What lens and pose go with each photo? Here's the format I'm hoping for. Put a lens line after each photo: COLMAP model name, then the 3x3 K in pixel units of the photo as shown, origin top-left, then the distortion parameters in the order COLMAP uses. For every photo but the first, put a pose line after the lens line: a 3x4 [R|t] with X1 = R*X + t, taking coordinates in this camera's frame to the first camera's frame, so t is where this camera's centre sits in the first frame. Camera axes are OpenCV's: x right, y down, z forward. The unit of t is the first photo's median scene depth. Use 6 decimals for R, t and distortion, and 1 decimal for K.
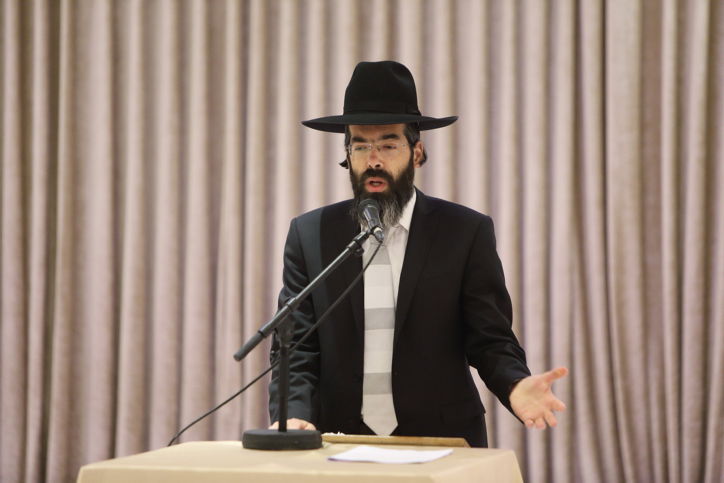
lens RADIAL K [[4094.6, 0, 363.2], [0, 4094.6, 243.0], [0, 0, 1]] dist [1.923803, 0.000000]
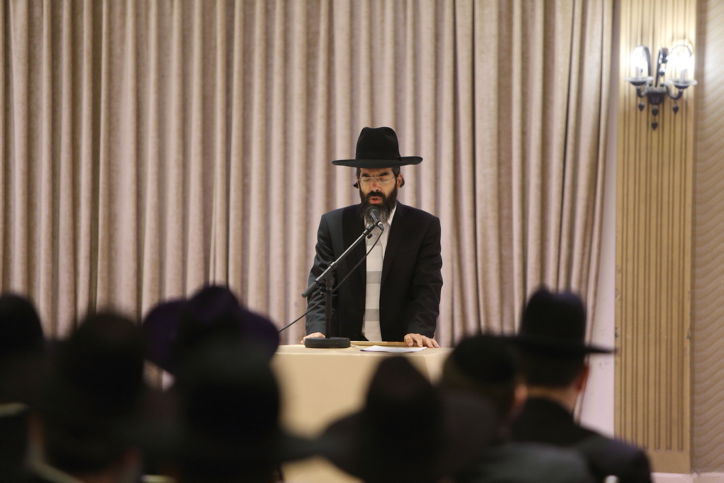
lens RADIAL K [[4094.6, 0, 359.3], [0, 4094.6, 243.5], [0, 0, 1]] dist [1.923803, 0.000000]
pose [[0.998718, -0.001495, 0.050591, -0.057108], [0.001773, 0.999983, -0.005466, 0.008659], [-0.050582, 0.005548, 0.998705, -0.468883]]
